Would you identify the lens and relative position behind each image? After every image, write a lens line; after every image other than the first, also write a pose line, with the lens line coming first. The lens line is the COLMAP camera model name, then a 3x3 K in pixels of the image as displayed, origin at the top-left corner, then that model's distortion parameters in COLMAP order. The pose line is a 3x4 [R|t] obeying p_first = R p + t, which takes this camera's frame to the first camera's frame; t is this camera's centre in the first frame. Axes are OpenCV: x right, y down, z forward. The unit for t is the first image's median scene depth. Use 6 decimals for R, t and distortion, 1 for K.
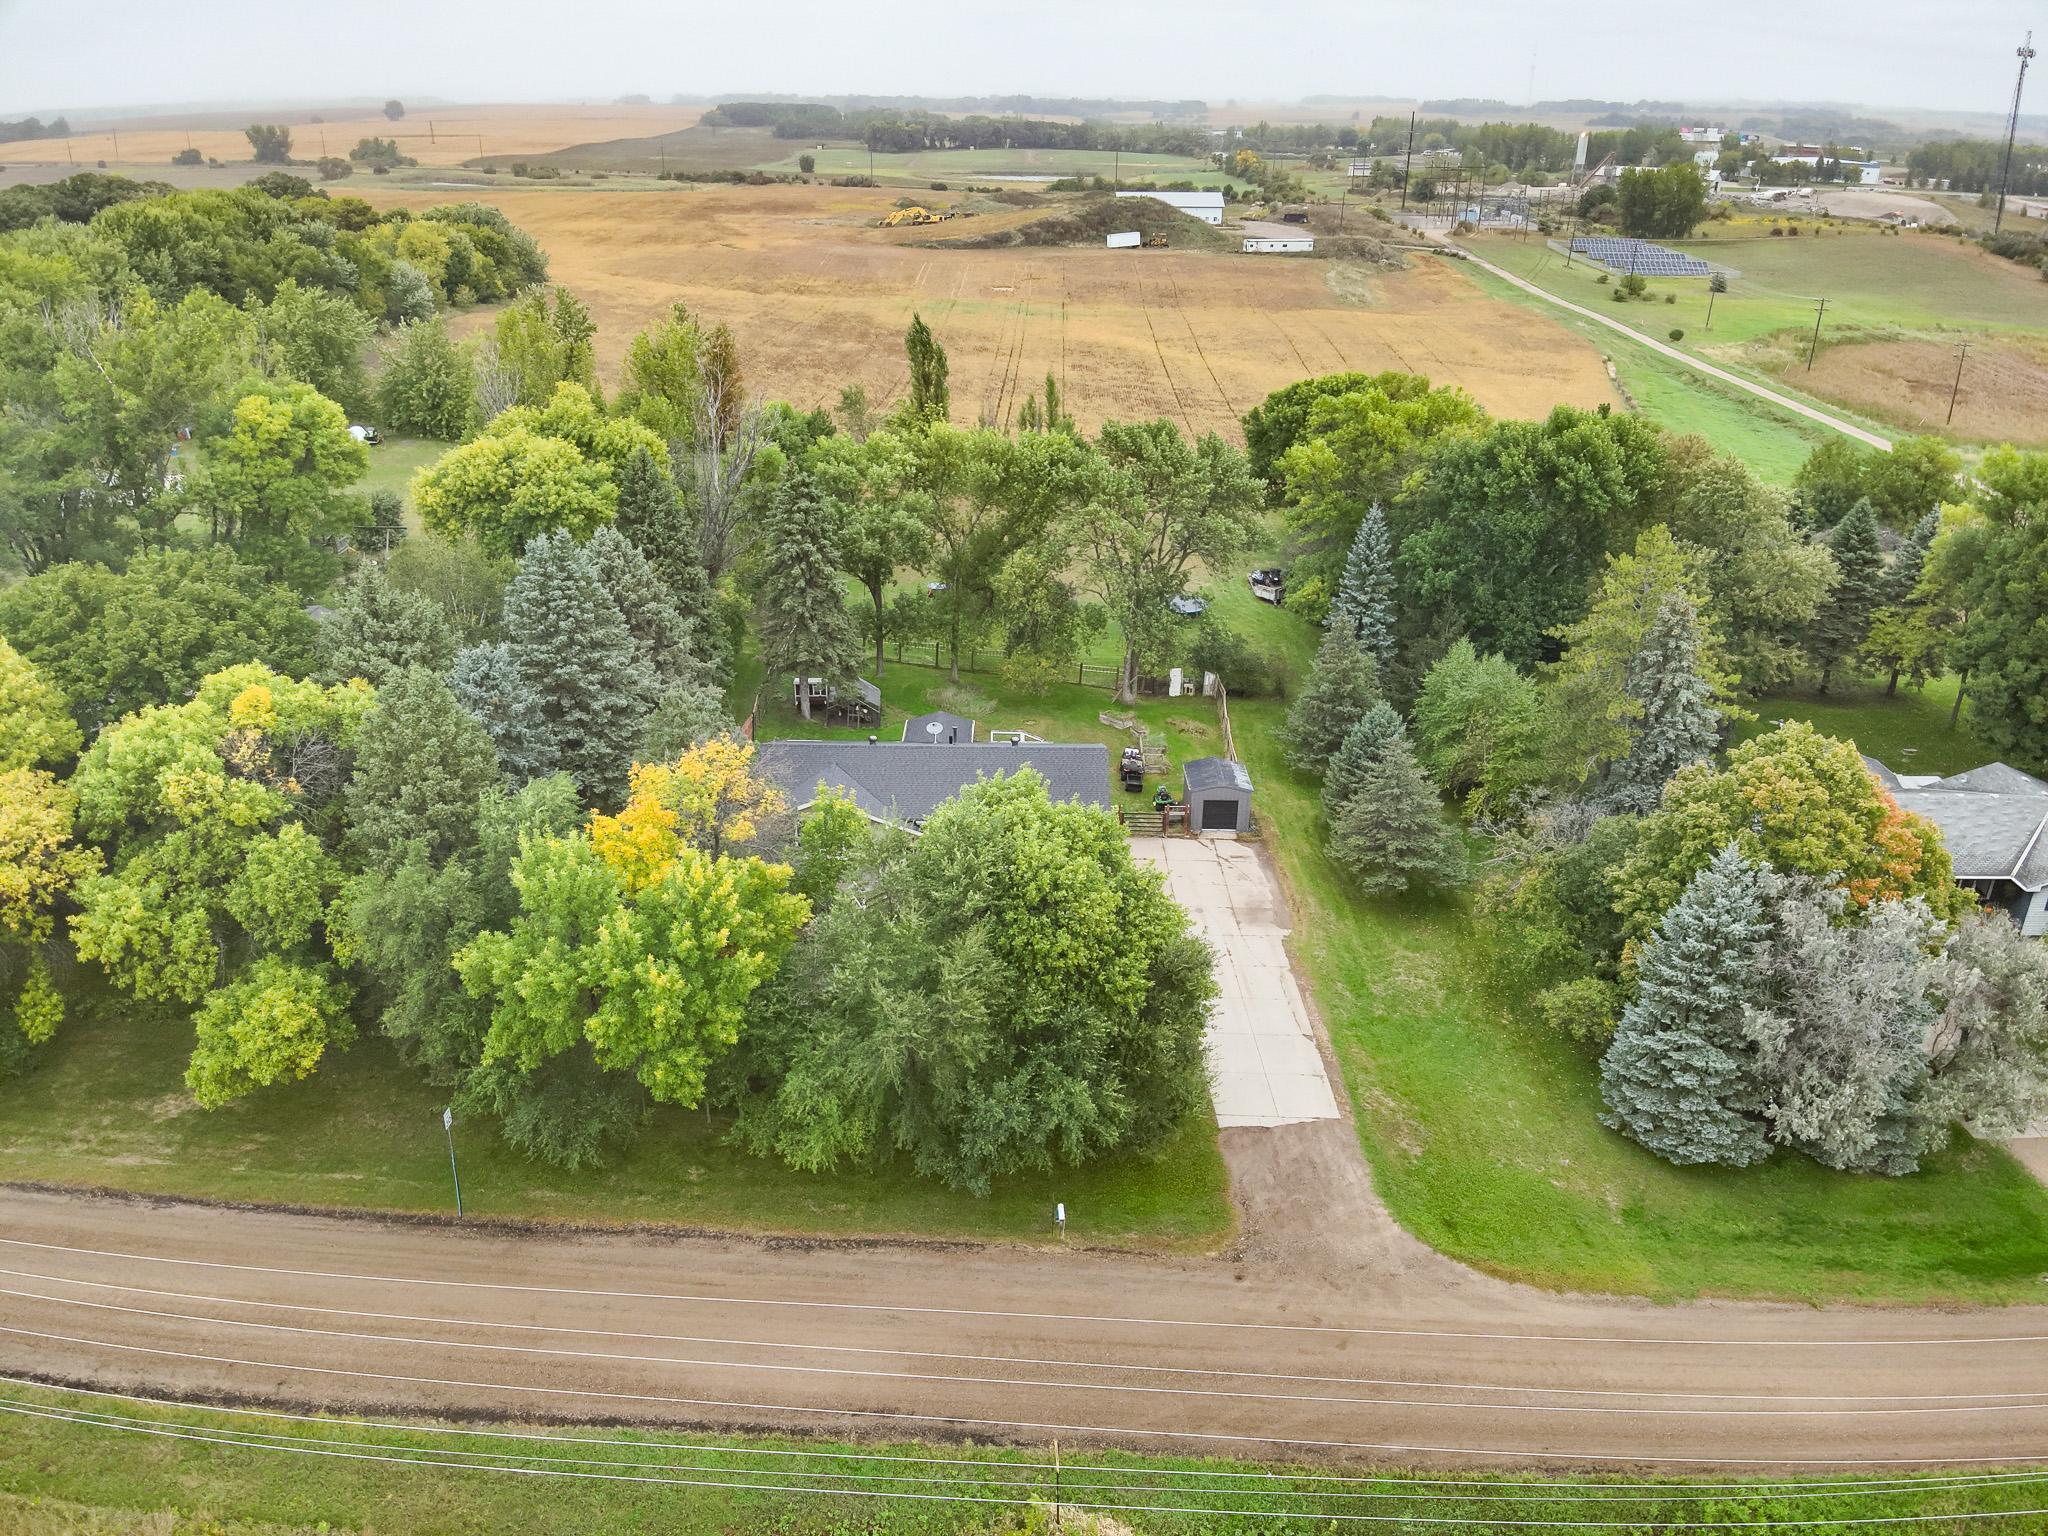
lens RADIAL K [[1529.3, 0, 1028.6], [0, 1529.3, 801.7], [0, 0, 1]] dist [0.103961, -0.209129]
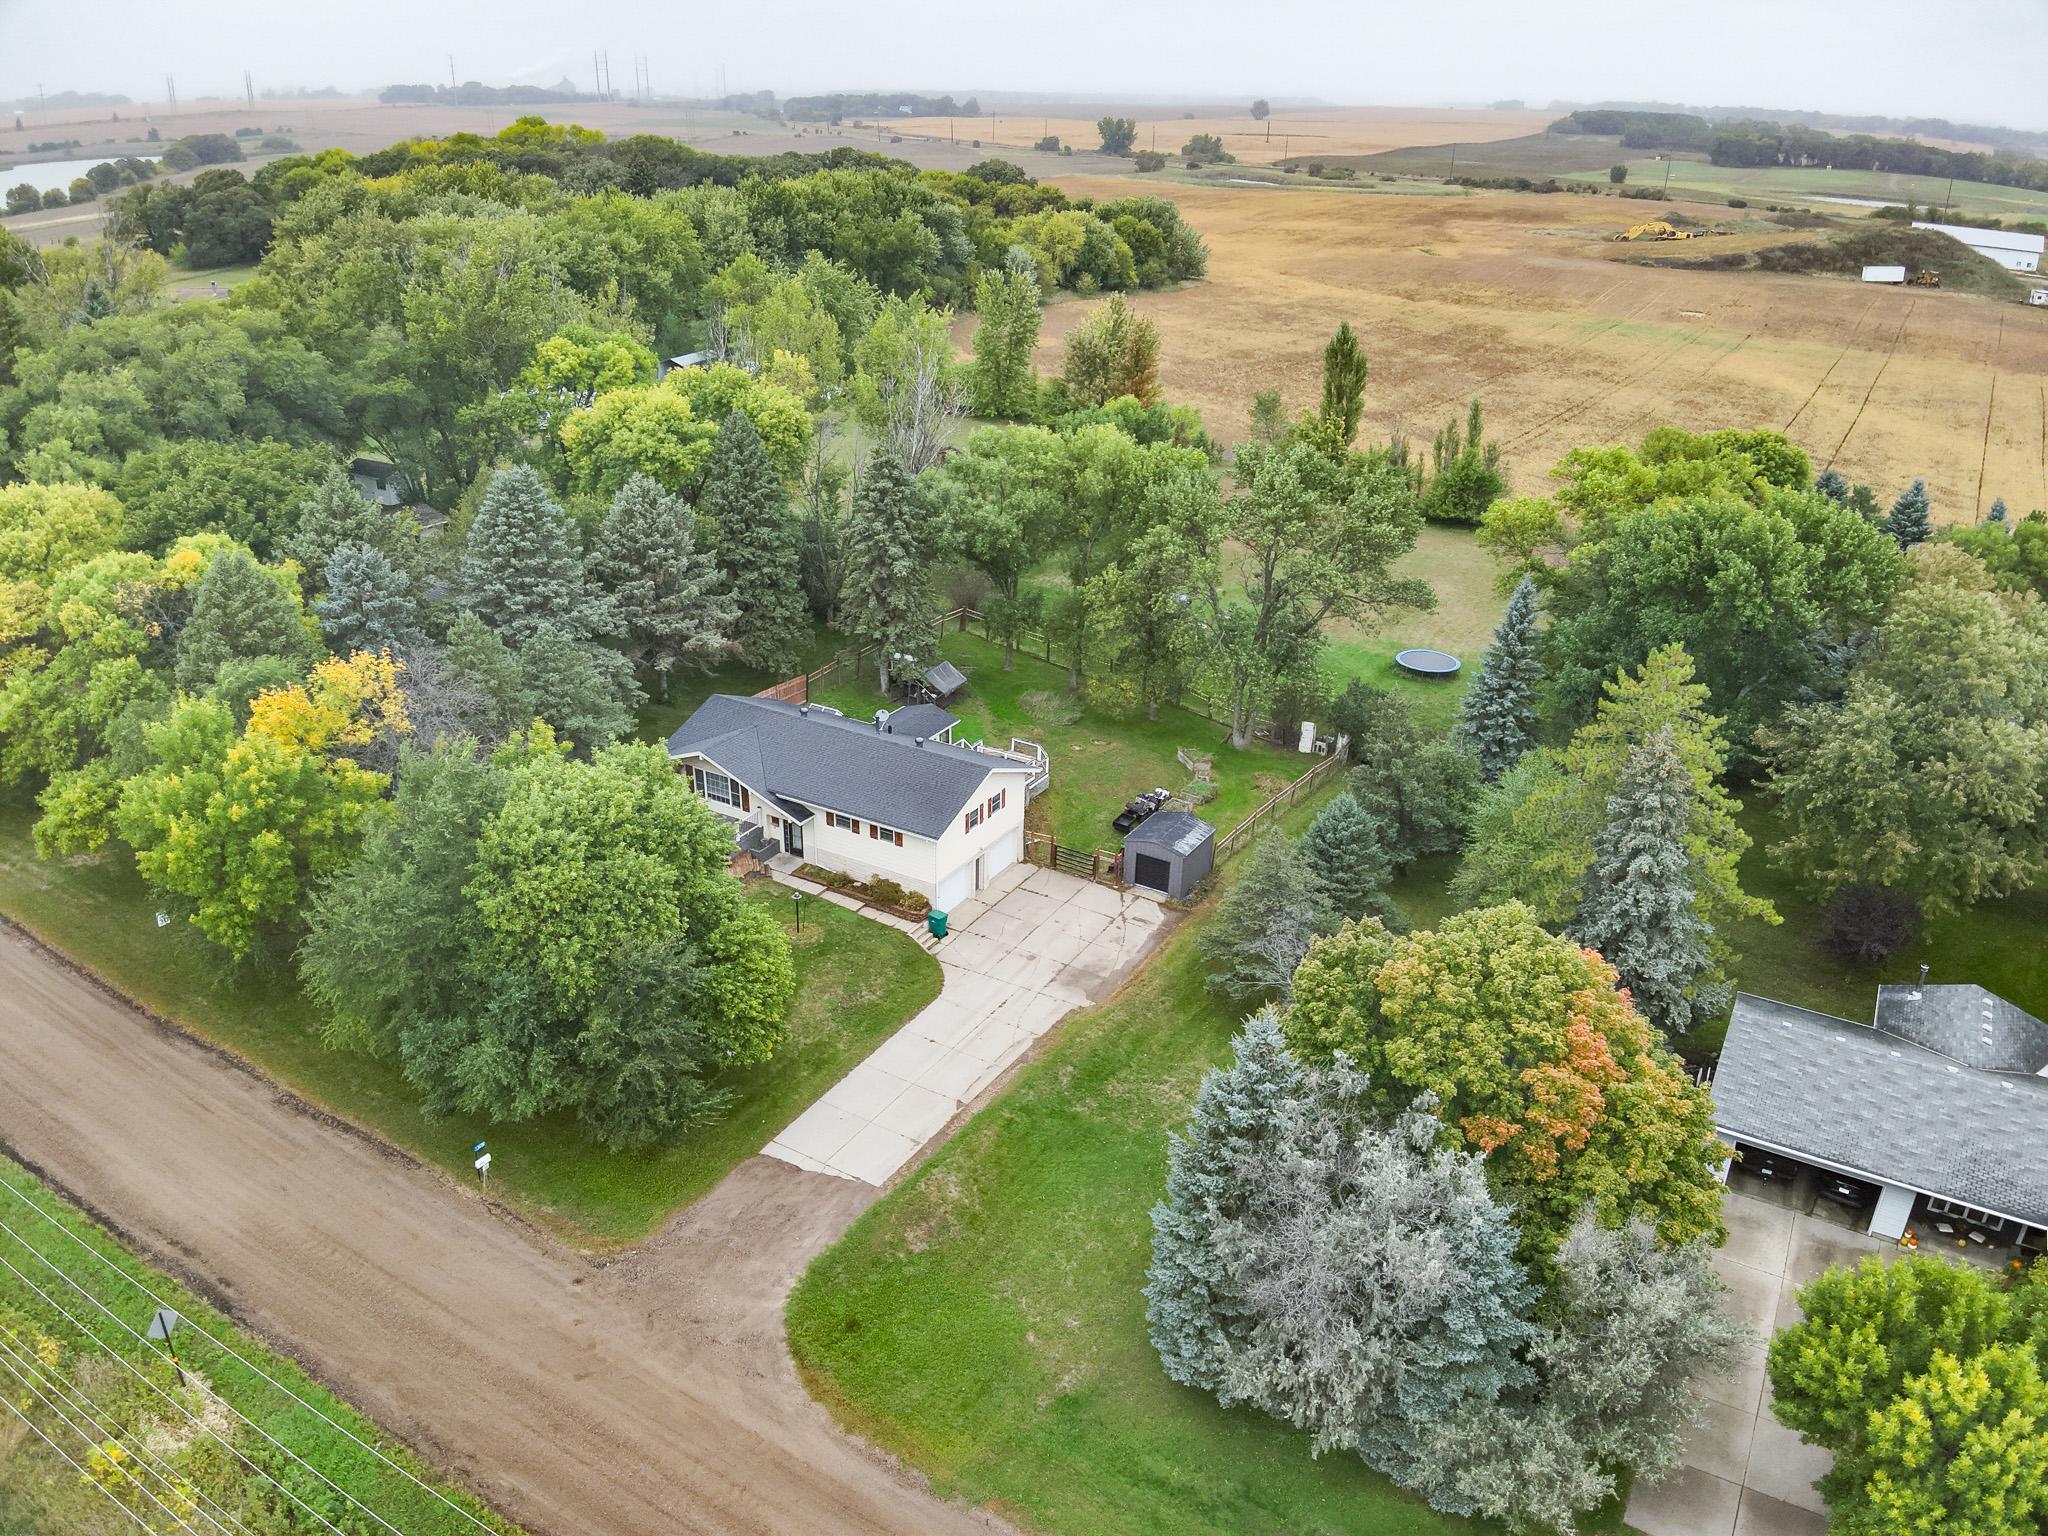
lens RADIAL K [[1529.3, 0, 1028.6], [0, 1529.3, 801.7], [0, 0, 1]] dist [0.103961, -0.209129]
pose [[0.854216, 0.223838, -0.469267, 0.116625], [-0.225299, 0.972797, 0.053903, -0.015881], [0.468568, 0.059681, 0.881409, 0.037578]]
